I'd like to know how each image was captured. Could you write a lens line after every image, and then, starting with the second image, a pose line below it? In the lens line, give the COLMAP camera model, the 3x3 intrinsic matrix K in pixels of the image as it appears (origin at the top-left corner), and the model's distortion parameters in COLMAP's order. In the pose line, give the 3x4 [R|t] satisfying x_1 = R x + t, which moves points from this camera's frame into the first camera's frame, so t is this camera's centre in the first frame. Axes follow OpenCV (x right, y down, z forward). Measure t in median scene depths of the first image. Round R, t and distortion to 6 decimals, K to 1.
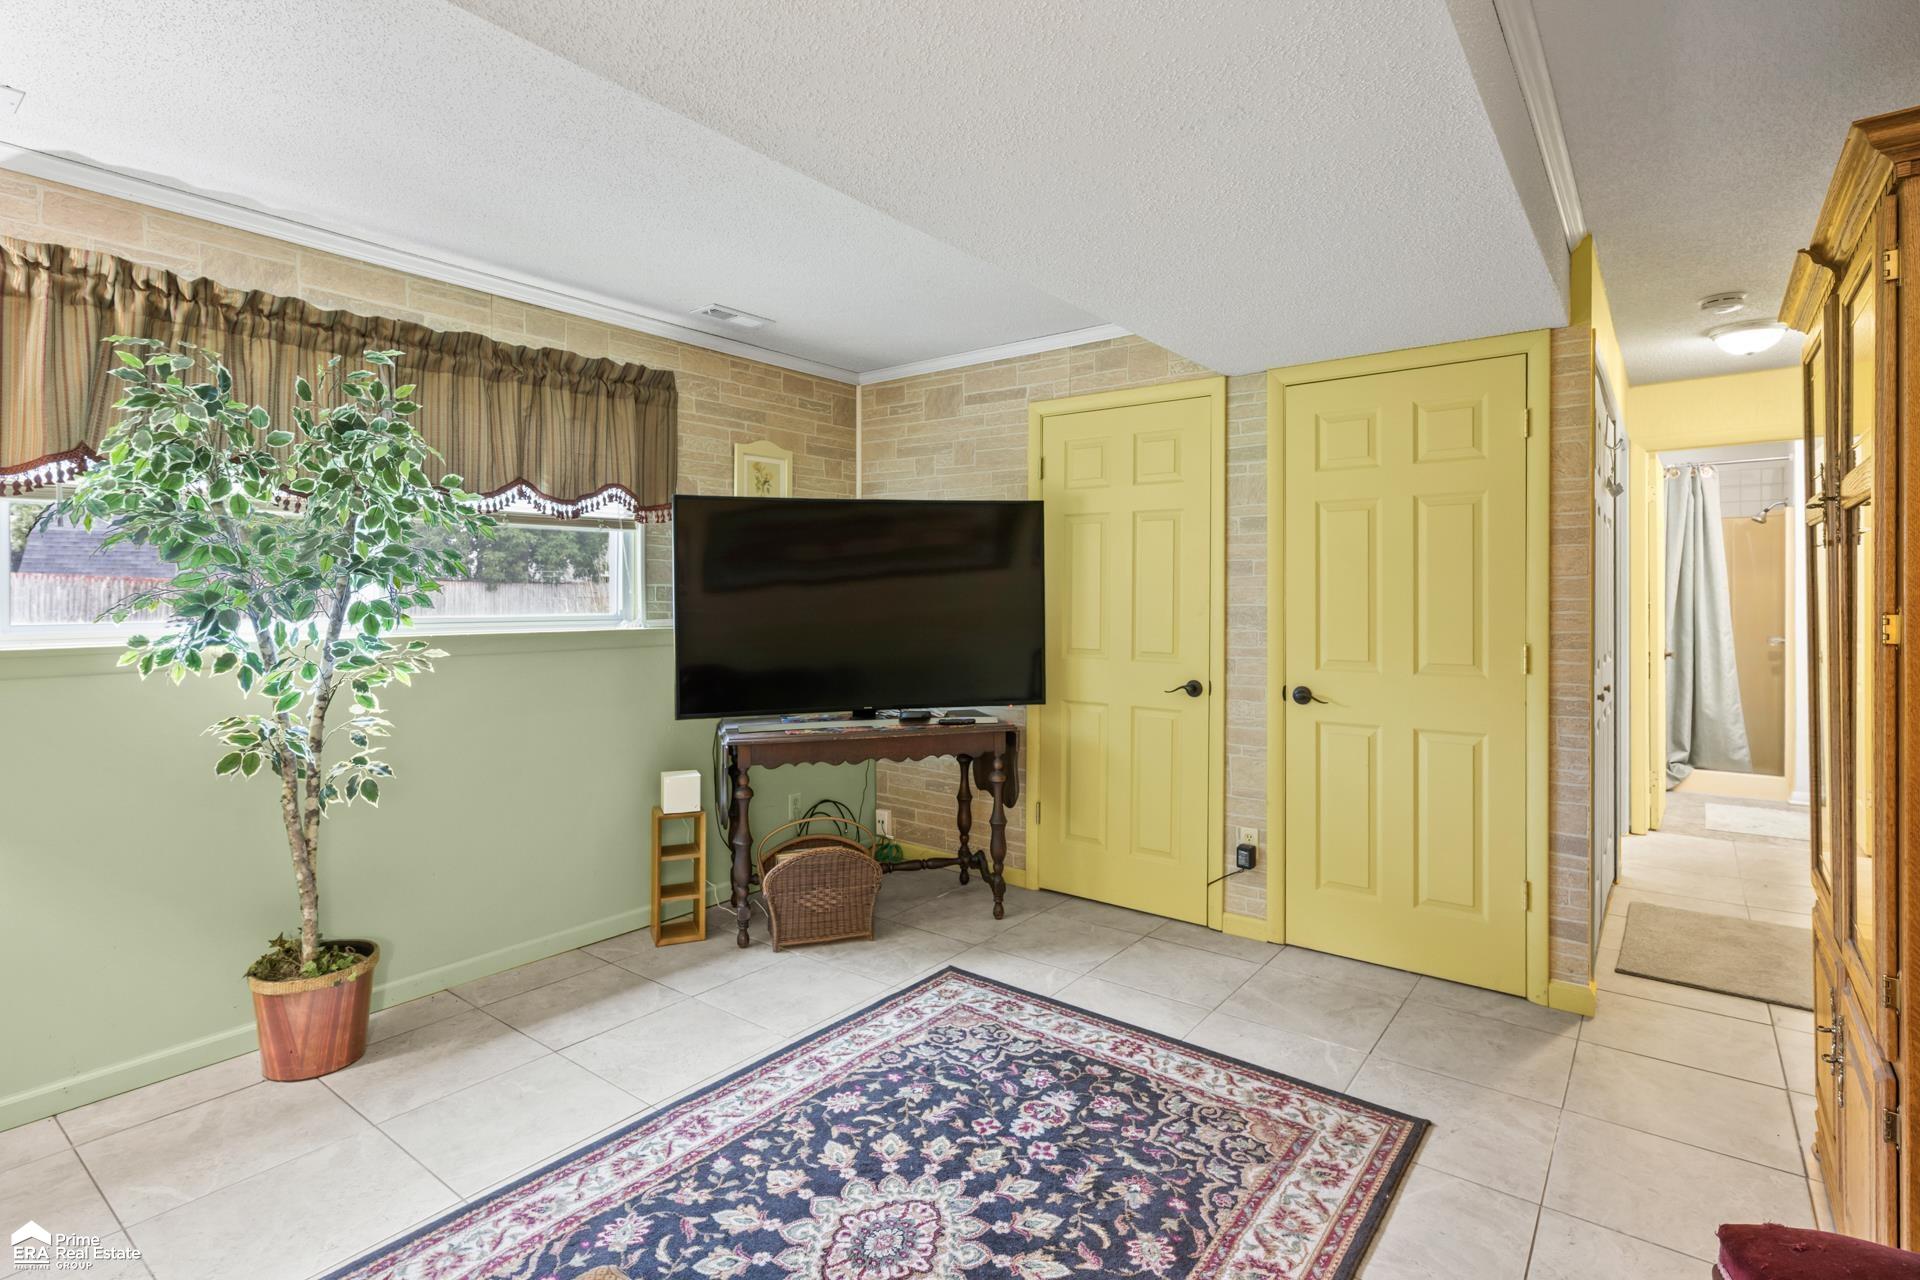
lens RADIAL K [[929.4, 0, 971.0], [0, 929.4, 588.6], [0, 0, 1]] dist [-0.004268, 0.001371]
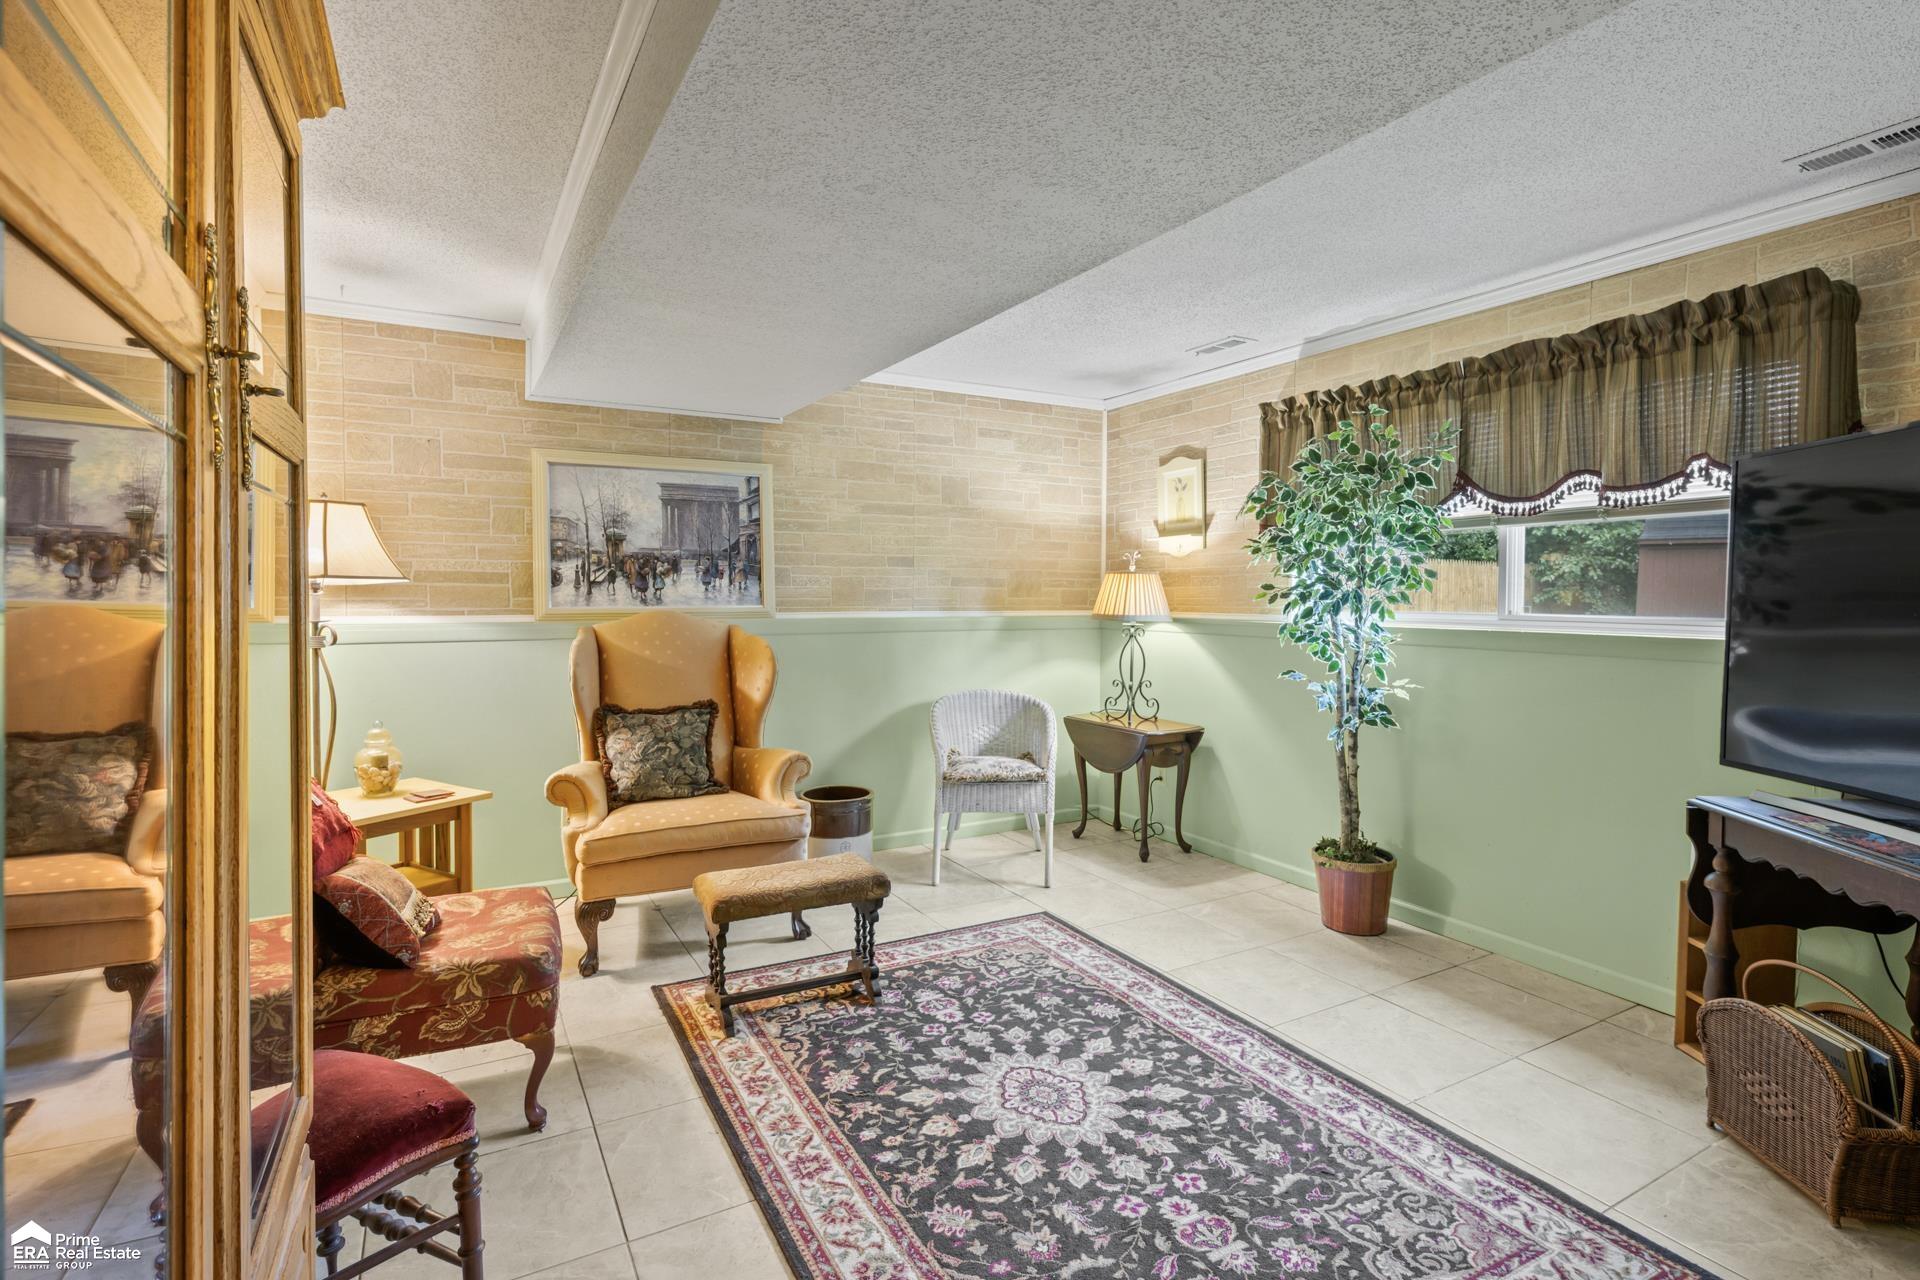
lens RADIAL K [[929.4, 0, 960.4], [0, 929.4, 598.4], [0, 0, 1]] dist [-0.004268, 0.001371]
pose [[-0.398592, 0.008026, -0.917093, 0.887162], [0.004985, 0.999966, 0.006584, 0.002077], [0.917115, -0.001947, -0.398619, 1.102299]]
